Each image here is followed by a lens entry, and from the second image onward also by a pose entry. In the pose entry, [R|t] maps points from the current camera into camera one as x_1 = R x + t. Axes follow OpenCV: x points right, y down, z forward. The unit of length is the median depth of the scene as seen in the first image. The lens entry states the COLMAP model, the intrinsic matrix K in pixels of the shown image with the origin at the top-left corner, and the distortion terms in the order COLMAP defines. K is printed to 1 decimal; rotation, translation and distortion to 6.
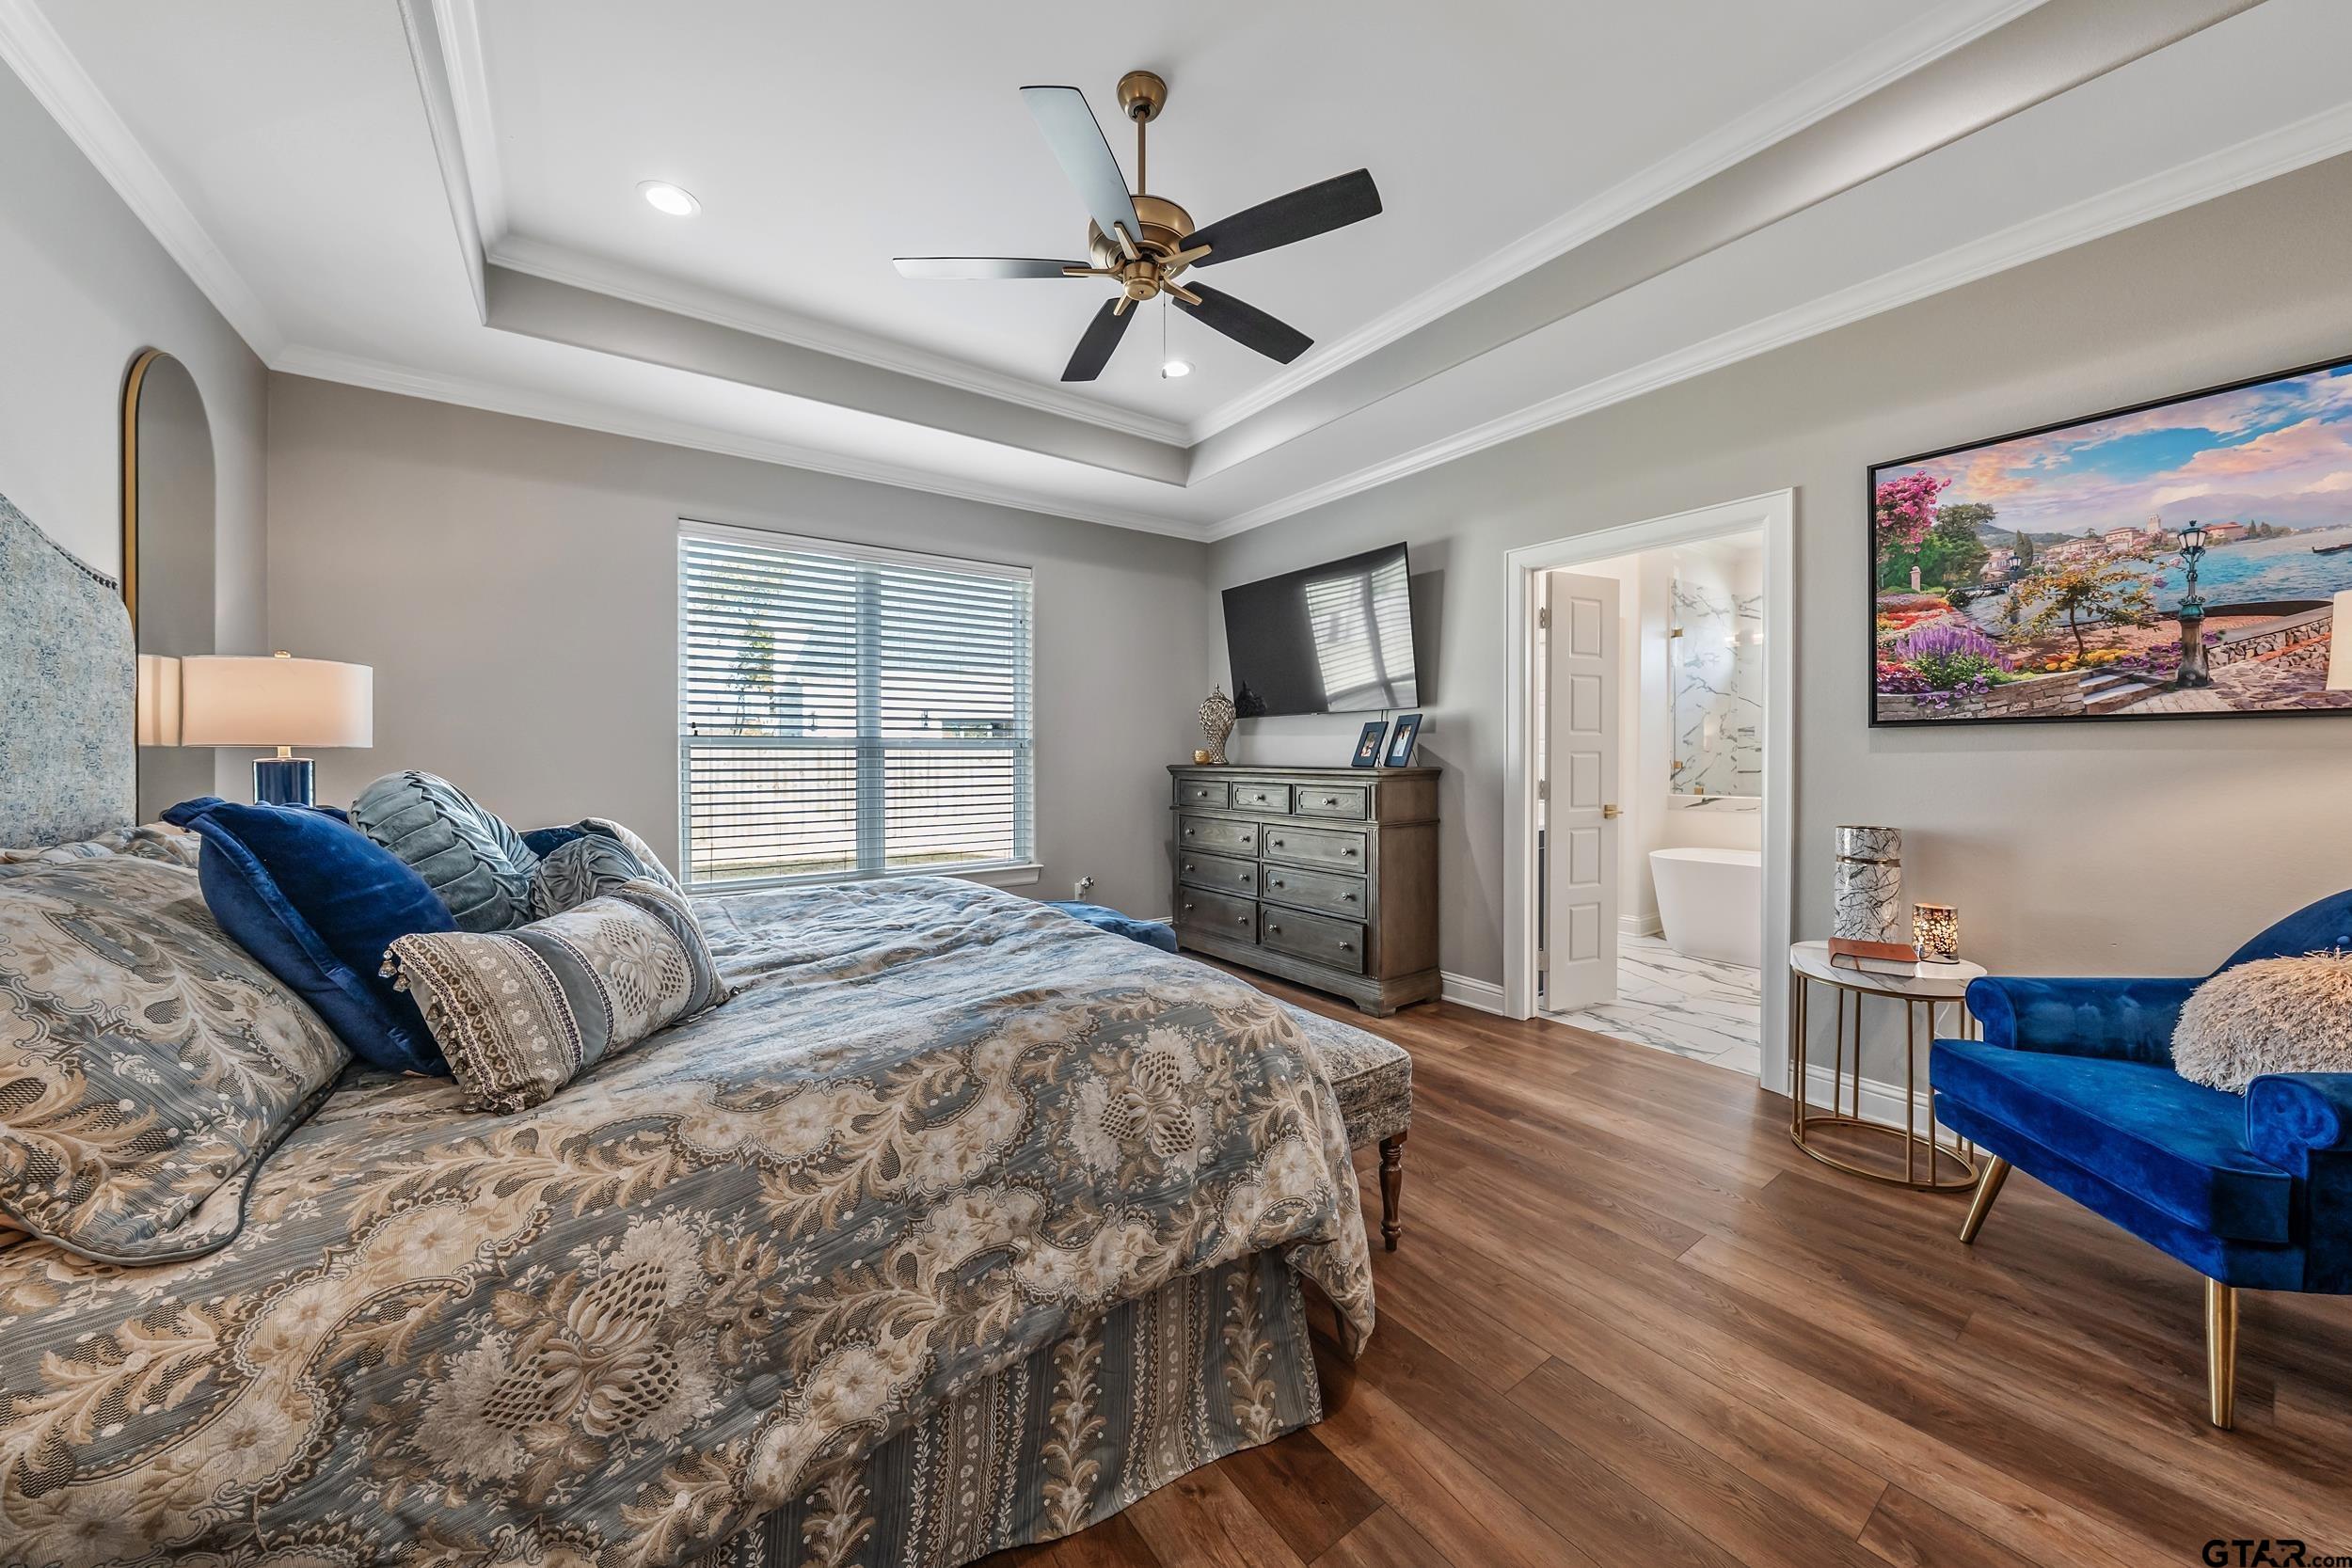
lens RADIAL K [[813.0, 0, 1180.6], [0, 813.0, 762.2], [0, 0, 1]] dist [-0.000873, -0.000075]
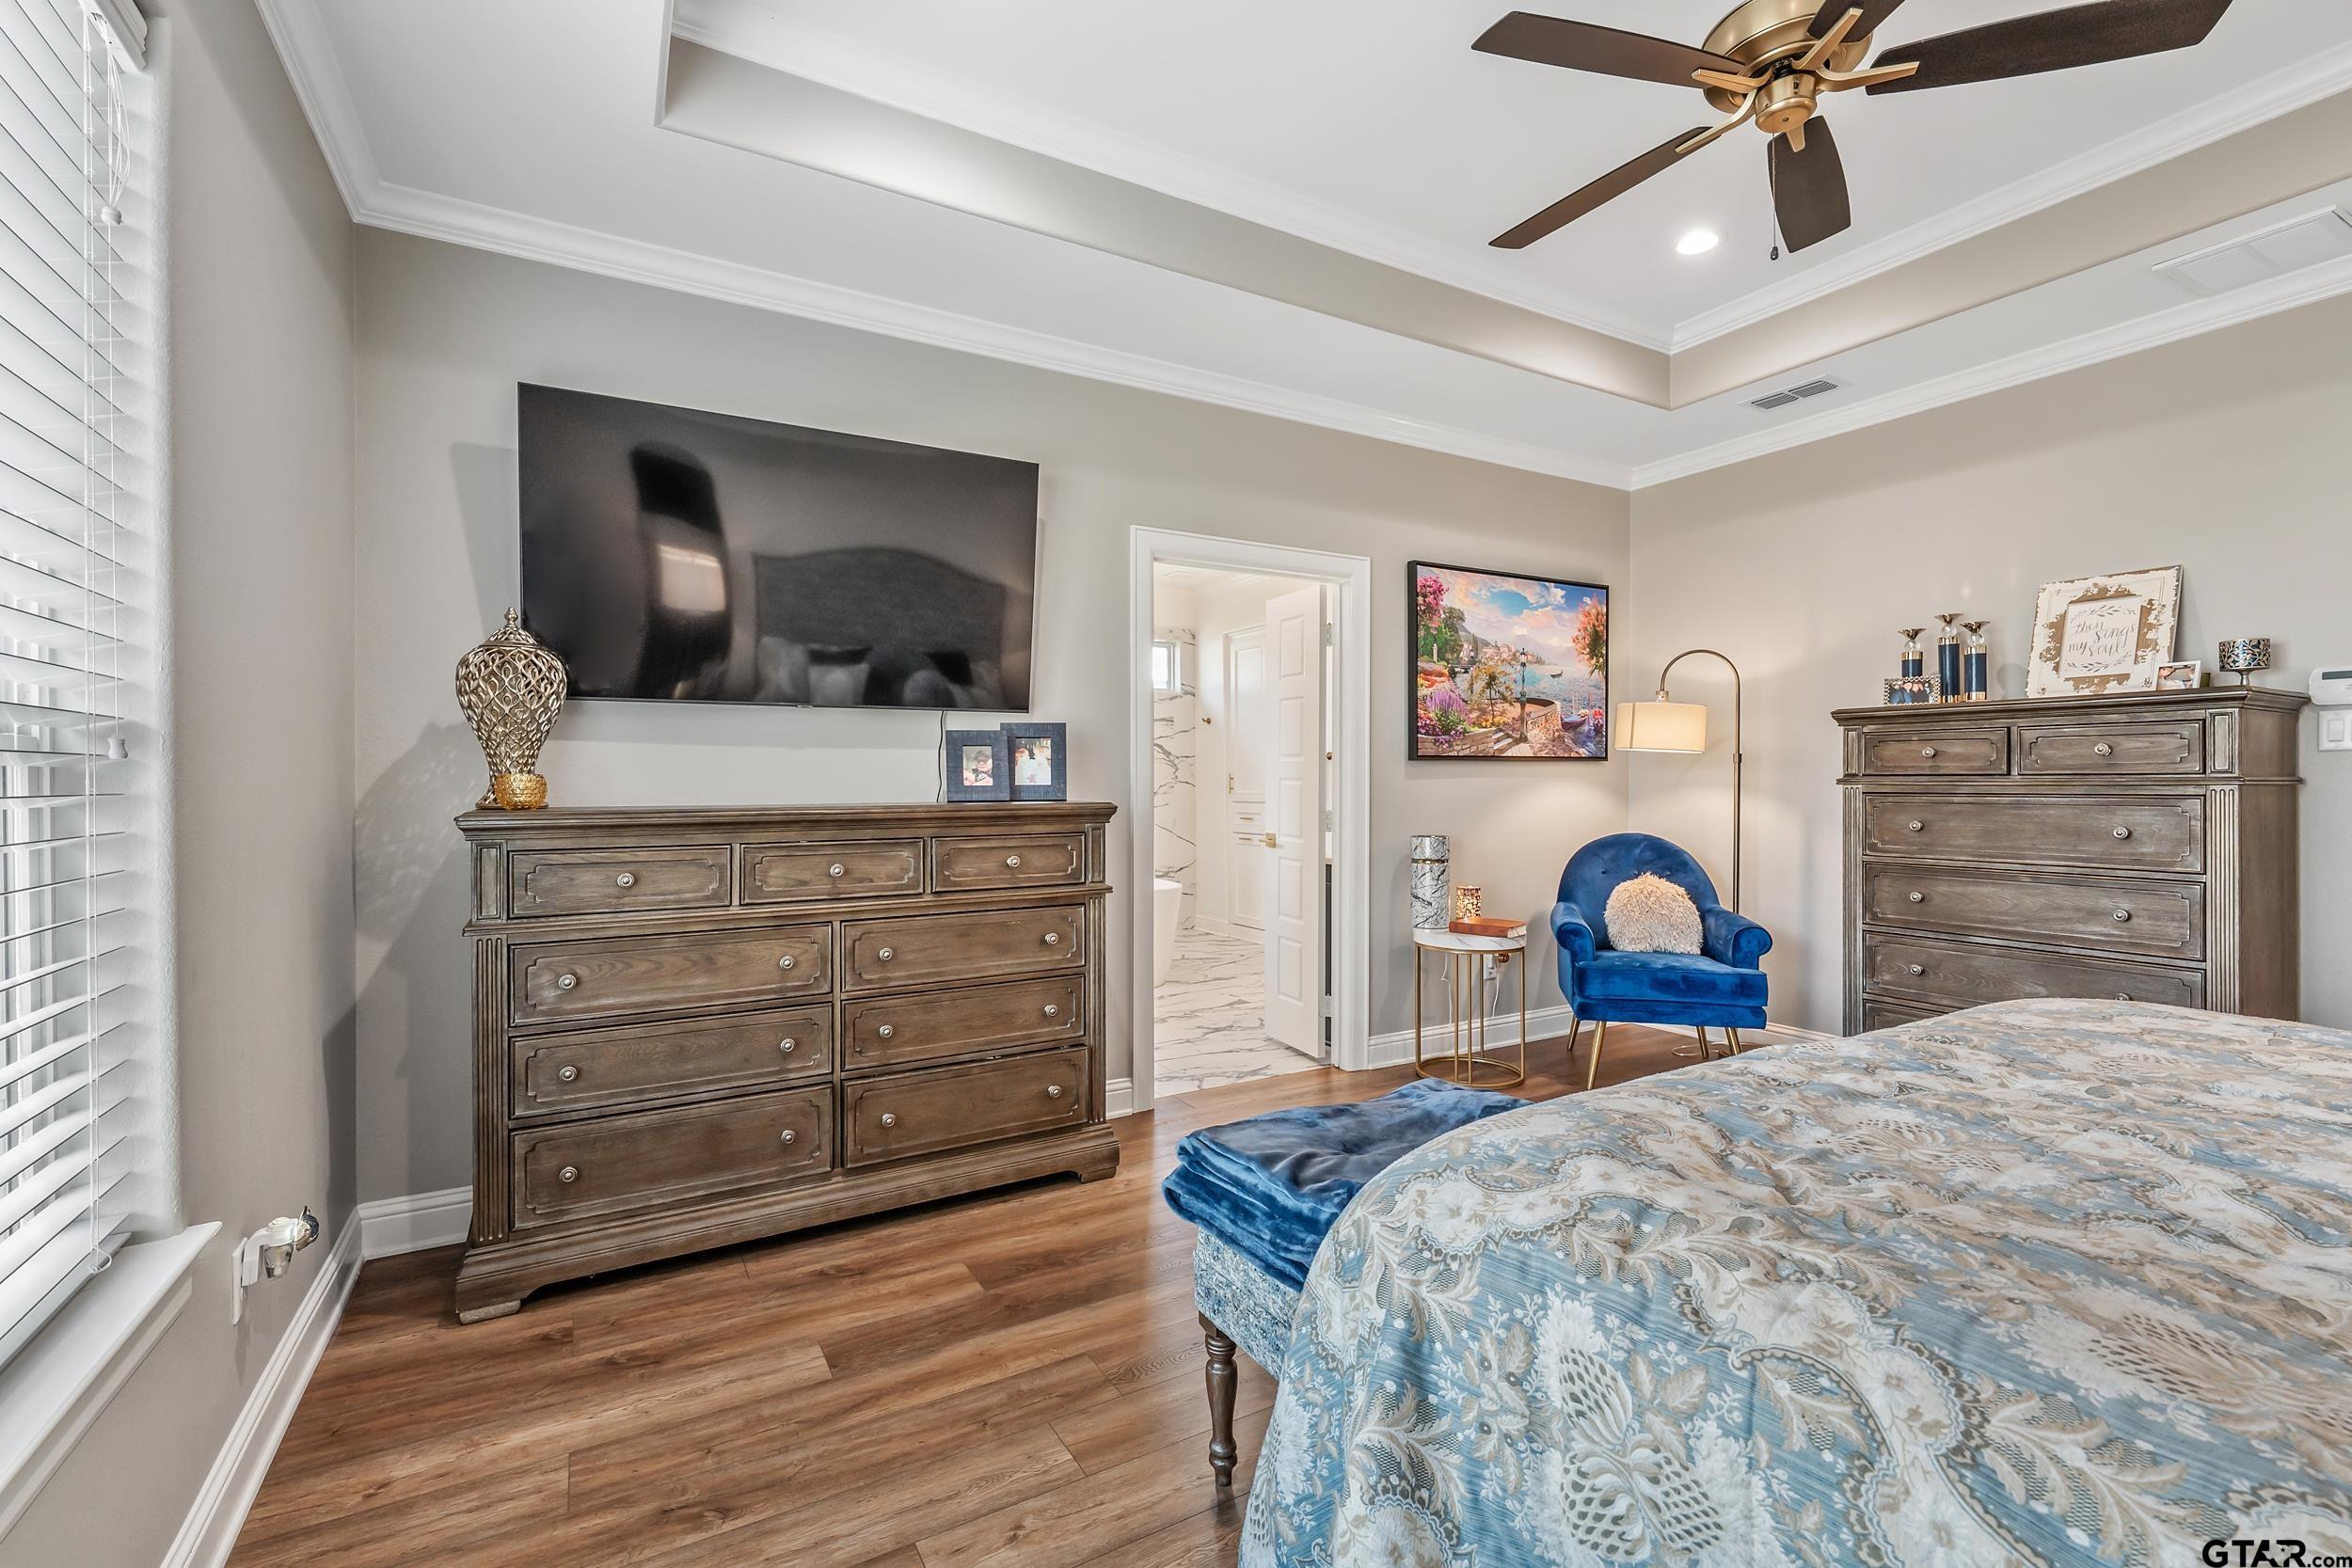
lens RADIAL K [[1022.3, 0, 1179.1], [0, 1022.3, 781.9], [0, 0, 1]] dist [0.002367, 0.000059]
pose [[0.102222, -0.004021, 0.994753, -0.892780], [0.012262, 0.999921, 0.002782, -0.018272], [-0.994686, 0.011913, 0.102263, 1.302577]]
